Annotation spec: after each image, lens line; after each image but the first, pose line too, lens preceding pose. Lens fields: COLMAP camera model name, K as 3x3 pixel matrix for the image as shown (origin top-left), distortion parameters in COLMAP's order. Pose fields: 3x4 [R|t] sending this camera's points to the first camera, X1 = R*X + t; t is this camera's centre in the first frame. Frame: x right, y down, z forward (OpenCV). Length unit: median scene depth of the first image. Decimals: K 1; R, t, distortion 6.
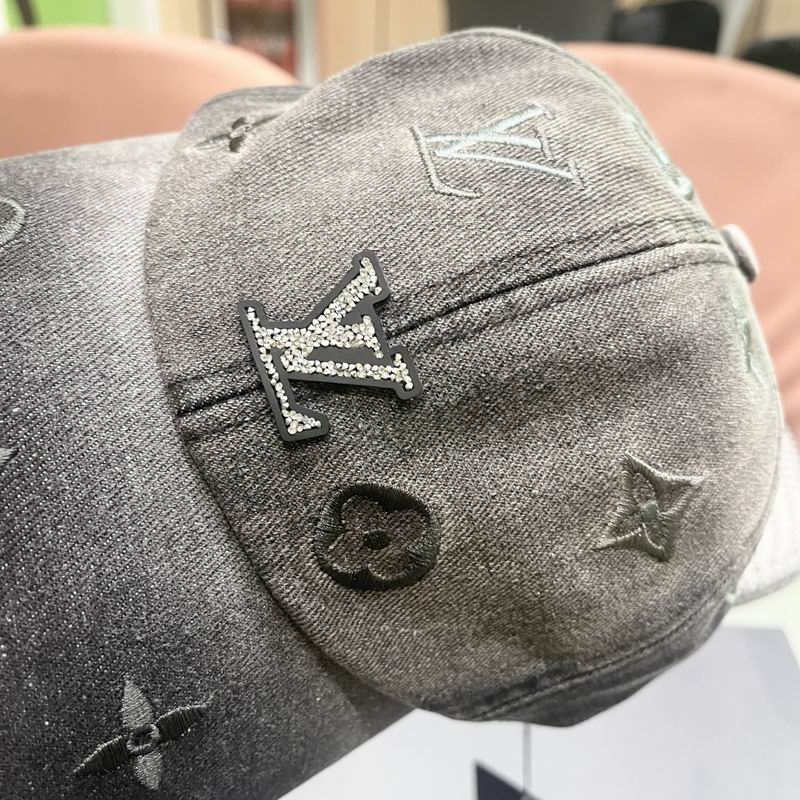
lens RADIAL K [[854.3, 0, 395.0], [0, 854.3, 400.4], [0, 0, 1]] dist [0.021432, 0.000000]
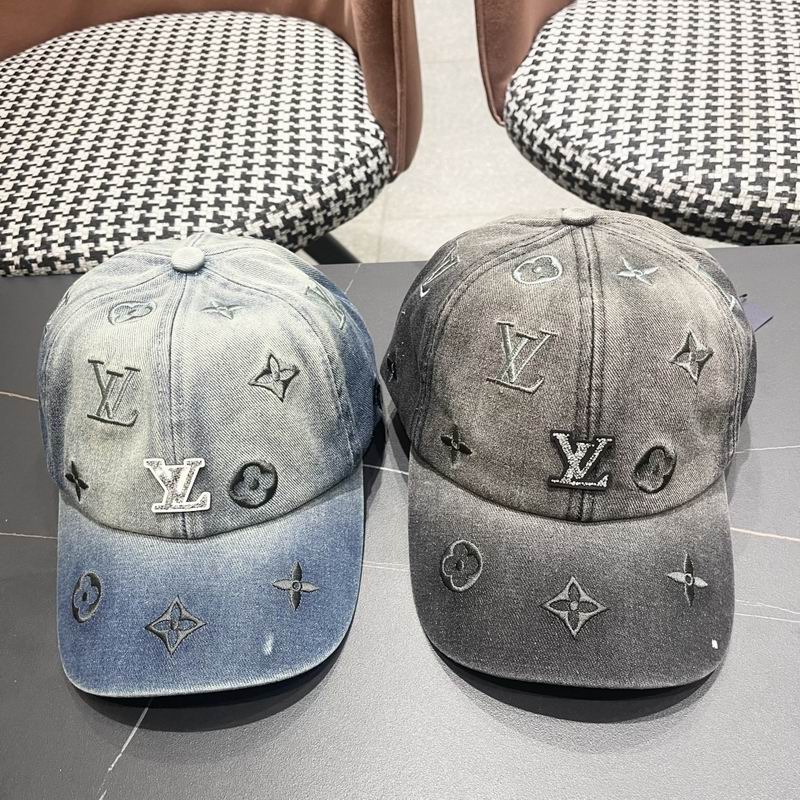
lens RADIAL K [[854.3, 0, 398.7], [0, 854.3, 395.8], [0, 0, 1]] dist [0.021432, 0.000000]
pose [[0.374033, -0.898828, -0.228490, 0.470806], [0.926842, 0.353614, 0.126181, -0.947320], [-0.032617, -0.258970, 0.965334, -1.370631]]
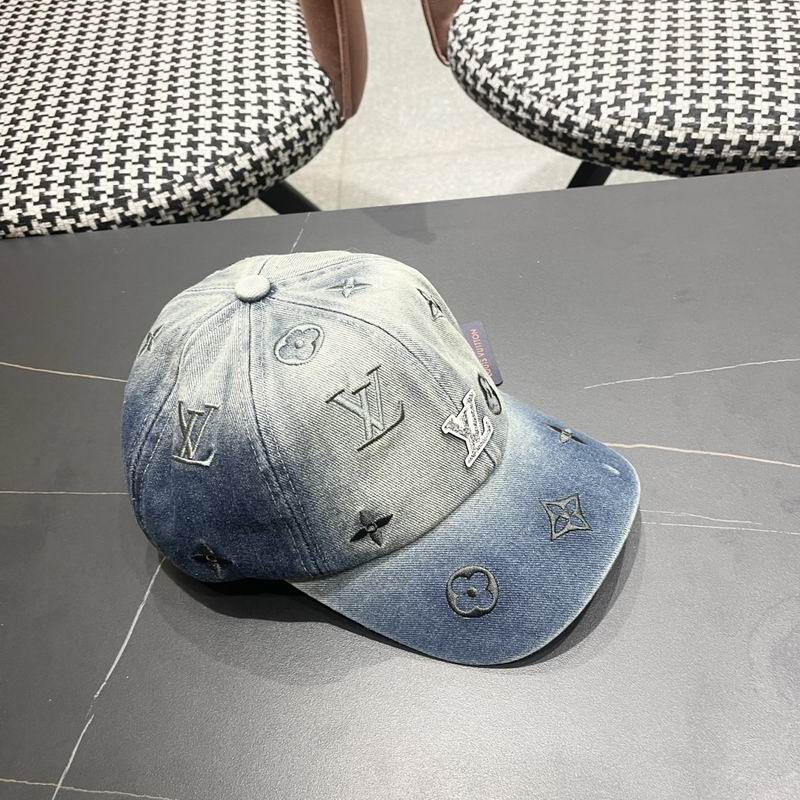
lens RADIAL K [[854.3, 0, 404.6], [0, 854.3, 409.4], [0, 0, 1]] dist [0.021432, 0.000000]
pose [[0.333357, -0.896436, -0.292019, 0.554018], [0.939829, 0.291393, 0.178357, -0.854311], [-0.074794, -0.333904, 0.939635, -1.547994]]
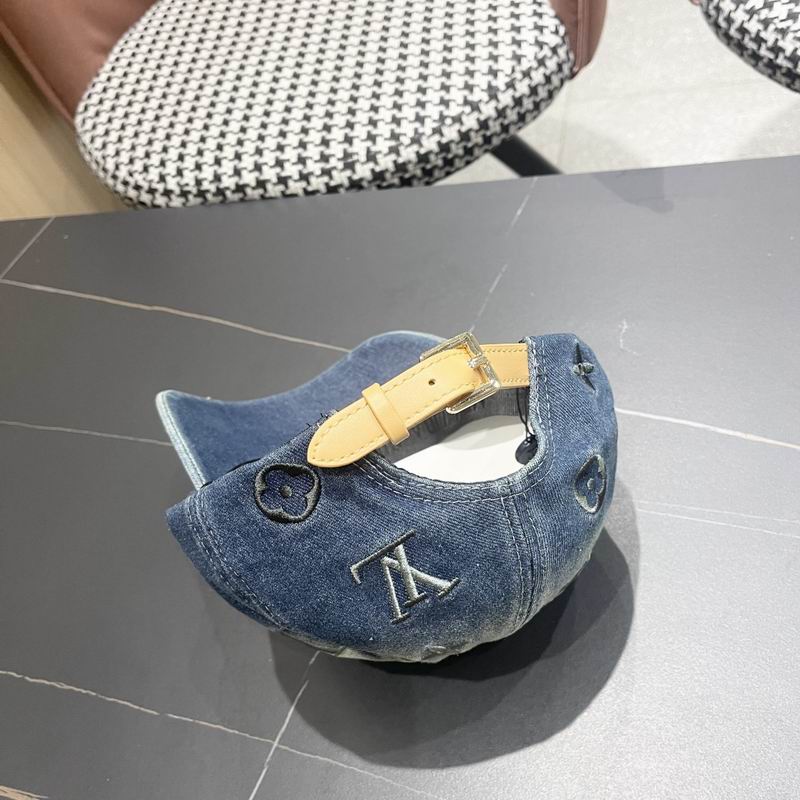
lens RADIAL K [[854.3, 0, 403.6], [0, 854.3, 398.0], [0, 0, 1]] dist [0.021432, 0.000000]
pose [[0.298102, -0.852898, -0.428603, 0.696785], [0.940139, 0.340030, -0.022758, -0.969294], [0.165148, -0.396162, 0.903206, -1.402601]]
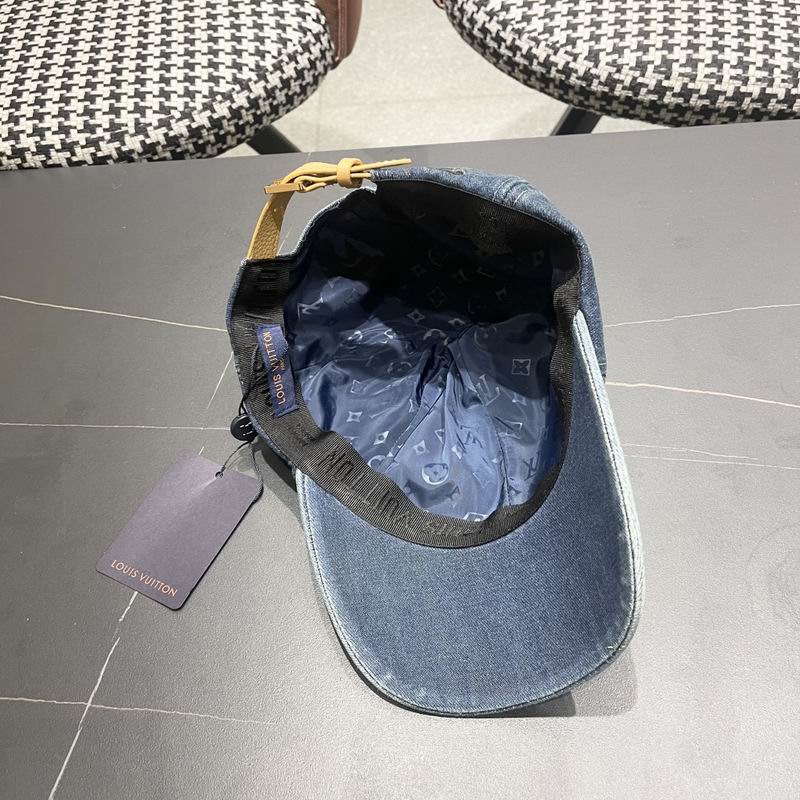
lens RADIAL K [[854.3, 0, 406.5], [0, 854.3, 403.2], [0, 0, 1]] dist [0.021432, 0.000000]
pose [[0.360374, -0.878001, -0.315031, 0.448285], [0.925052, 0.292919, 0.241821, -1.048352], [-0.120040, -0.378566, 0.917757, -1.626182]]
